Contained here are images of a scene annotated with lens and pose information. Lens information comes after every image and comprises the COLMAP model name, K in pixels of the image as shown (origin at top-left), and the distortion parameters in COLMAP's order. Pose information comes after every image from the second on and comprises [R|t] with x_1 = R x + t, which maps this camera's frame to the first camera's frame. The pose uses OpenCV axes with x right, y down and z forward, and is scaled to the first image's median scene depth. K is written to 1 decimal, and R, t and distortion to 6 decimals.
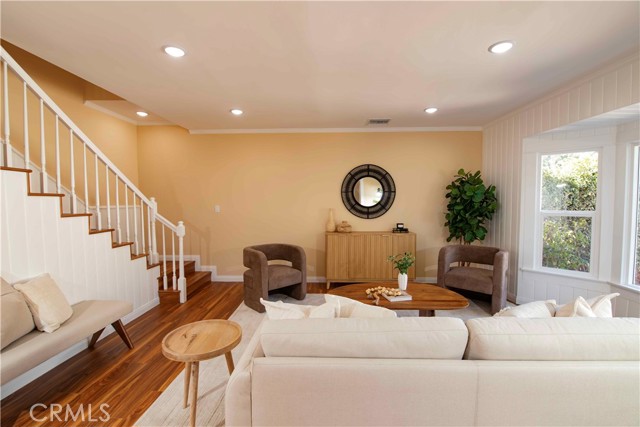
lens RADIAL K [[279.7, 0, 318.2], [0, 279.7, 216.0], [0, 0, 1]] dist [-0.008087, -0.000532]
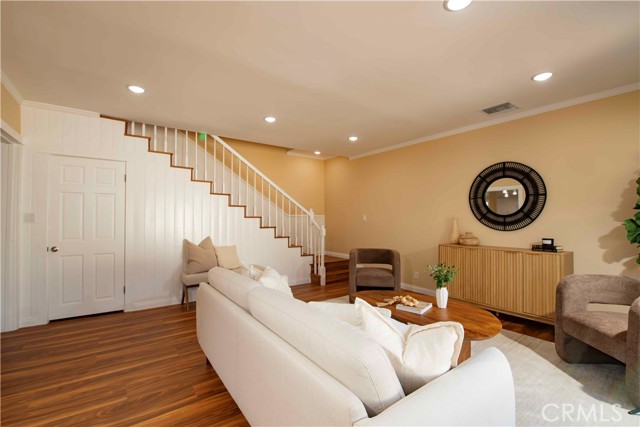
lens RADIAL K [[279.7, 0, 314.1], [0, 279.7, 213.5], [0, 0, 1]] dist [-0.008087, -0.000532]
pose [[0.605244, -0.011203, -0.795961, 0.485352], [-0.044493, 0.997862, -0.047876, 0.023137], [0.794796, 0.064391, 0.603451, 0.103132]]
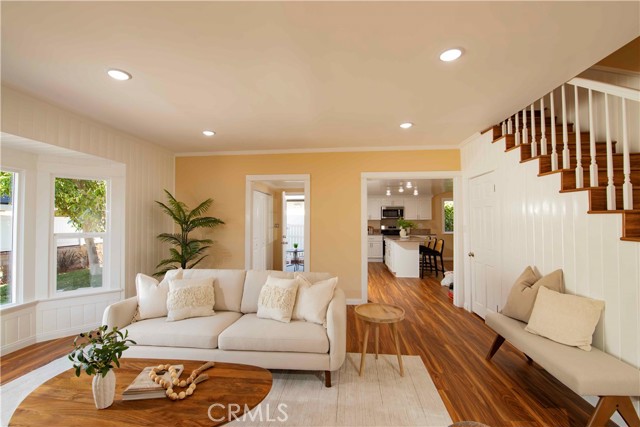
lens RADIAL K [[279.7, 0, 317.2], [0, 279.7, 213.0], [0, 0, 1]] dist [-0.008087, -0.000532]
pose [[-0.998172, 0.013391, 0.058943, -0.063247], [0.015227, 0.999409, 0.030826, -0.056066], [-0.058495, 0.031667, -0.997785, 0.928397]]
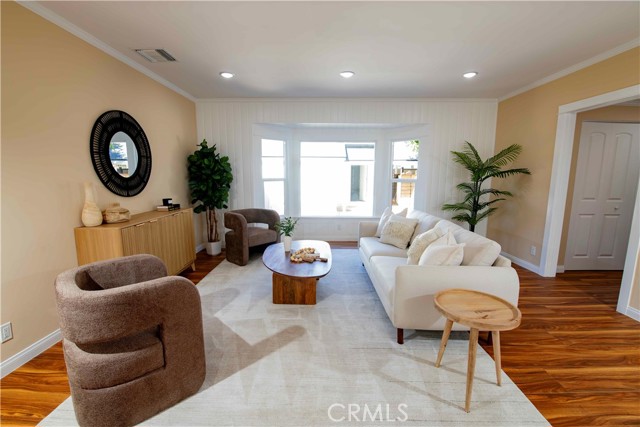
lens RADIAL K [[279.7, 0, 315.3], [0, 279.7, 214.2], [0, 0, 1]] dist [-0.008087, -0.000532]
pose [[-0.016479, -0.143202, 0.989556, -0.494715], [0.047837, 0.988444, 0.143838, -0.022847], [-0.998719, 0.049708, -0.009438, 0.577831]]
